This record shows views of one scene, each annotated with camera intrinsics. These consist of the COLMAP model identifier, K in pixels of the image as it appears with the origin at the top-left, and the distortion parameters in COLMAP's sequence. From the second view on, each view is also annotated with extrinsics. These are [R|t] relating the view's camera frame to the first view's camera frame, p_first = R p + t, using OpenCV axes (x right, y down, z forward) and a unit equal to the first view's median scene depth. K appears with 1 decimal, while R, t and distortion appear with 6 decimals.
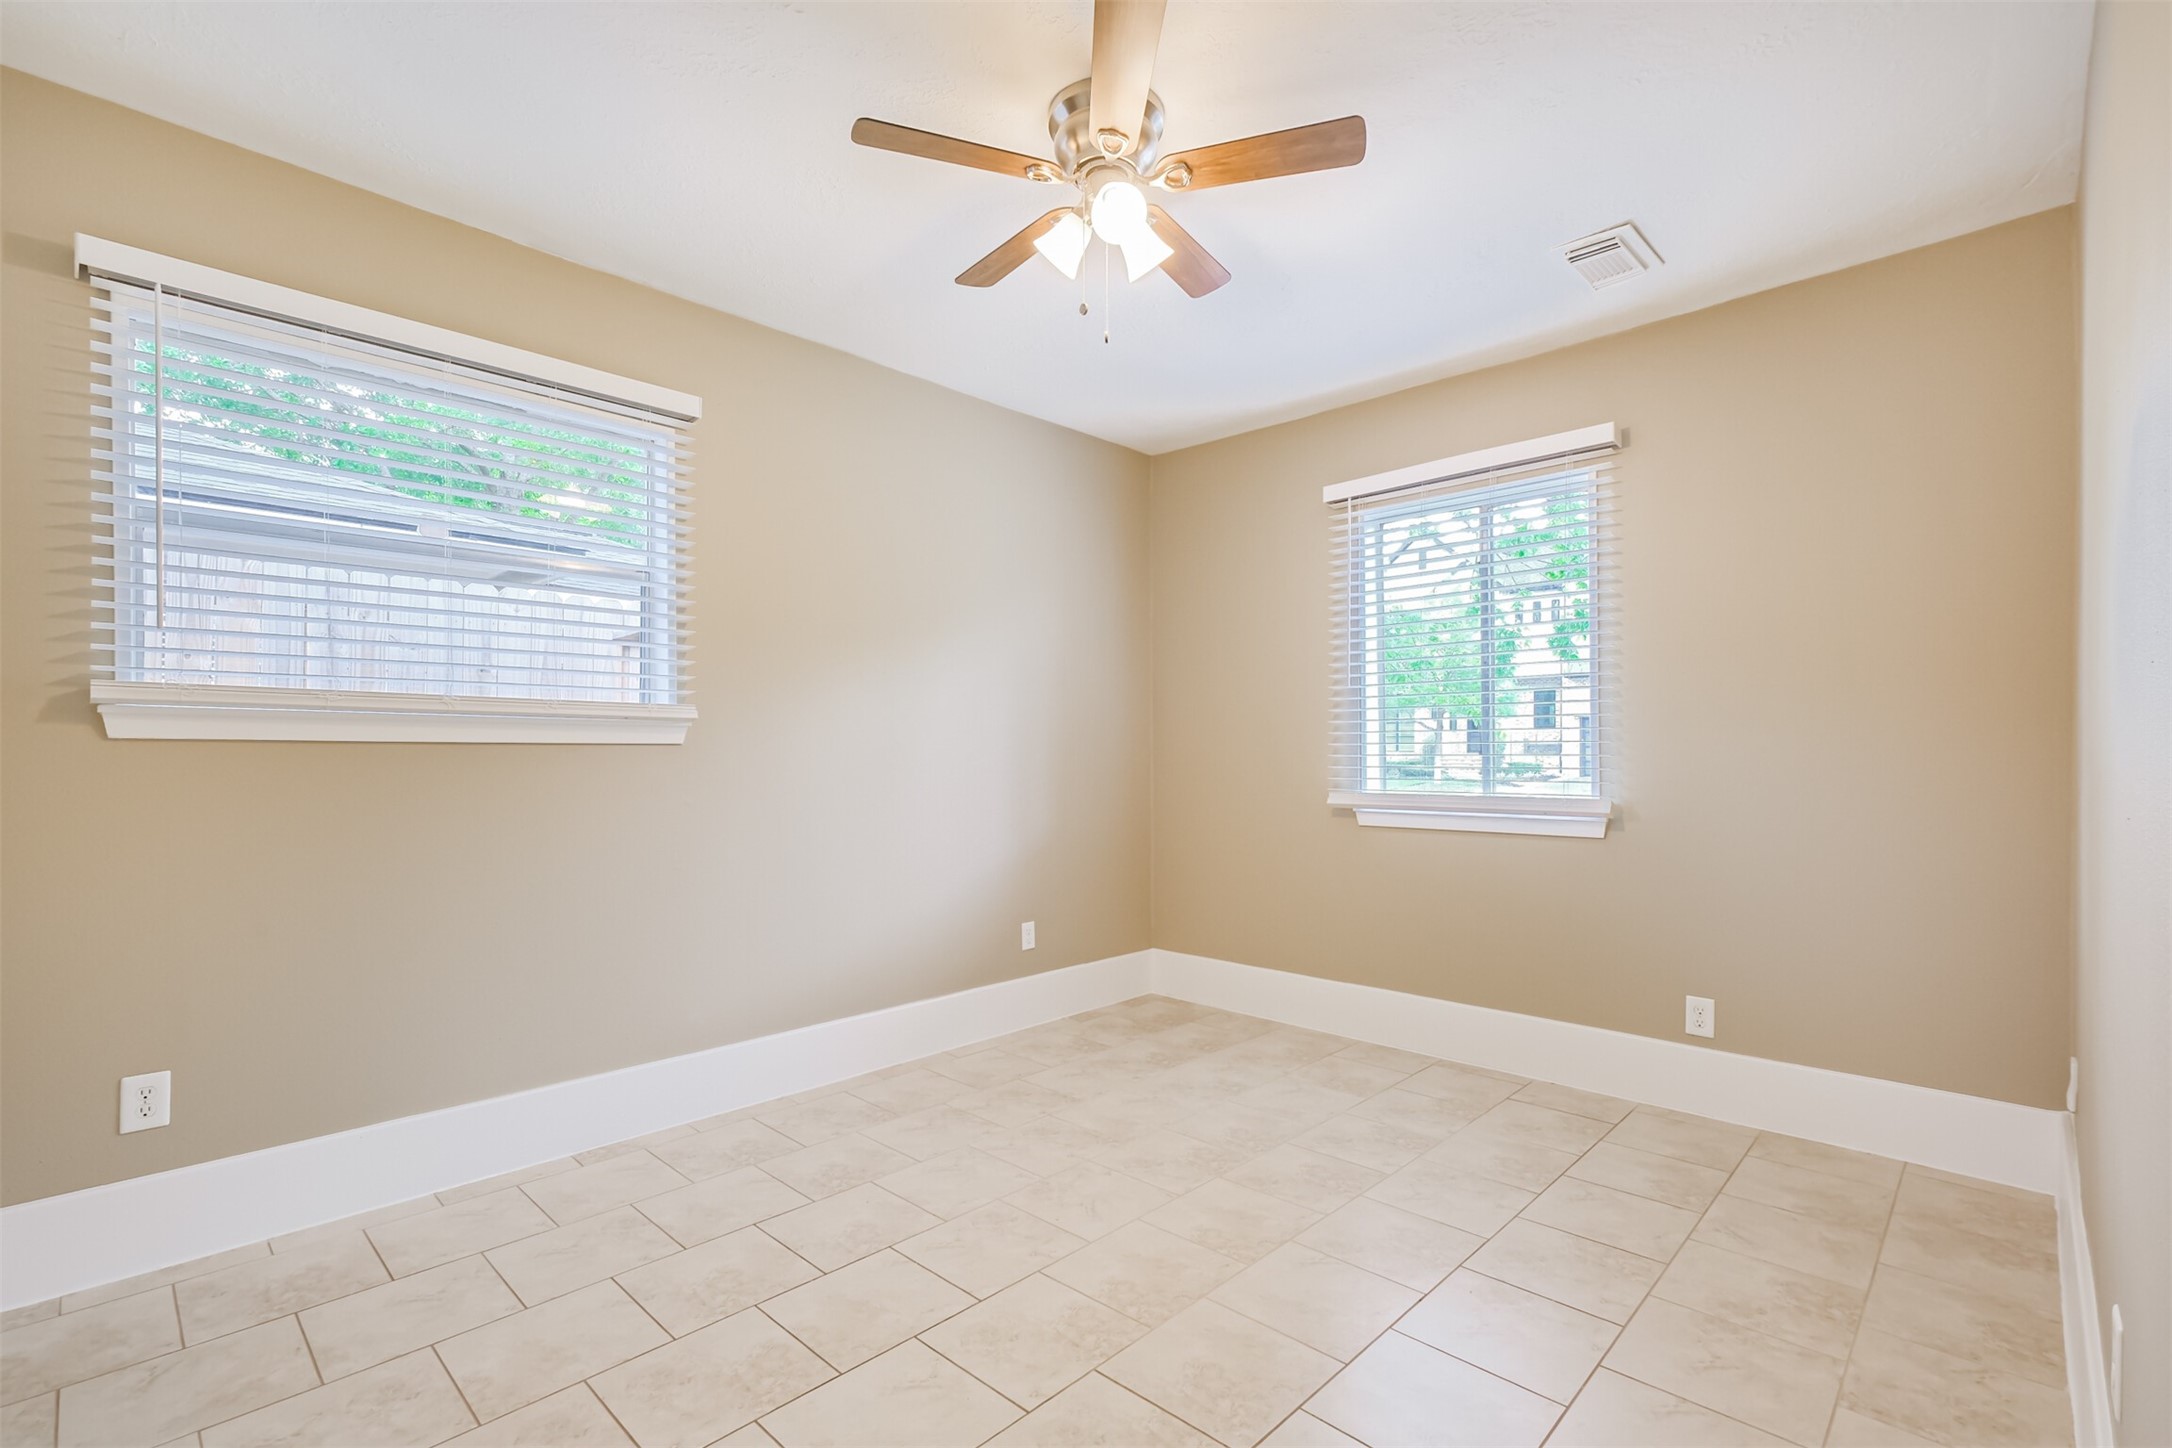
lens RADIAL K [[961.2, 0, 1086.0], [0, 961.2, 724.0], [0, 0, 1]] dist [0.000498, 0.000136]
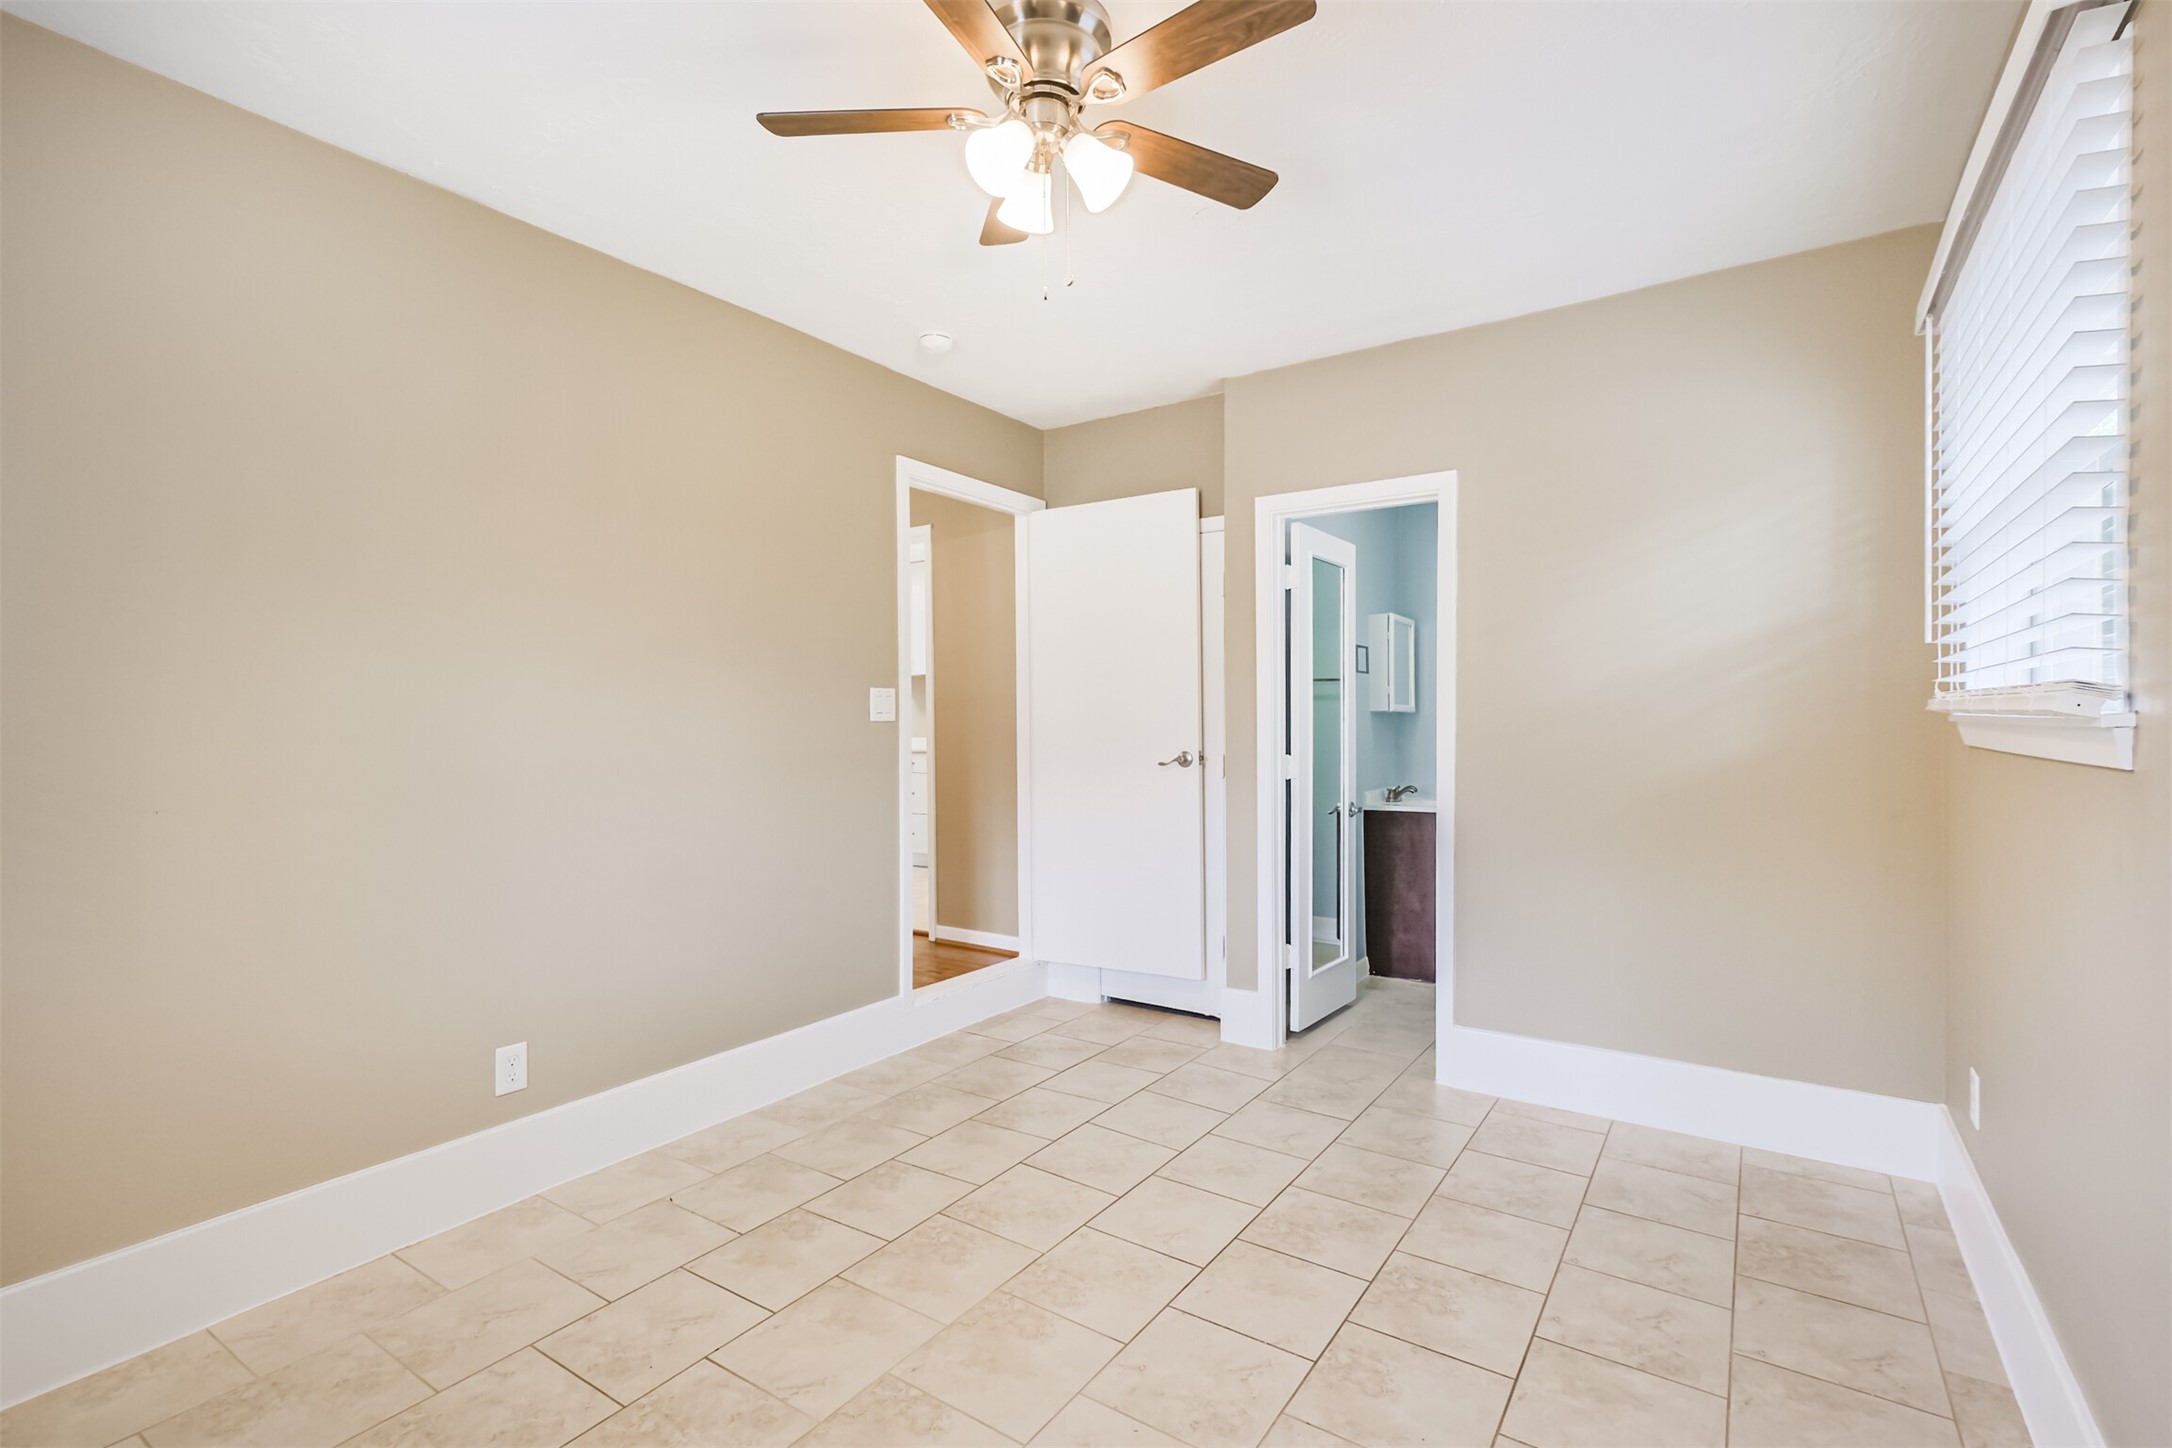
lens RADIAL K [[961.2, 0, 1086.0], [0, 961.2, 724.0], [0, 0, 1]] dist [0.000498, 0.000136]
pose [[-0.984931, 0.005794, -0.172852, 0.150203], [0.010682, 0.999569, -0.027362, 0.009504], [0.172619, -0.028796, -0.984568, 2.025165]]
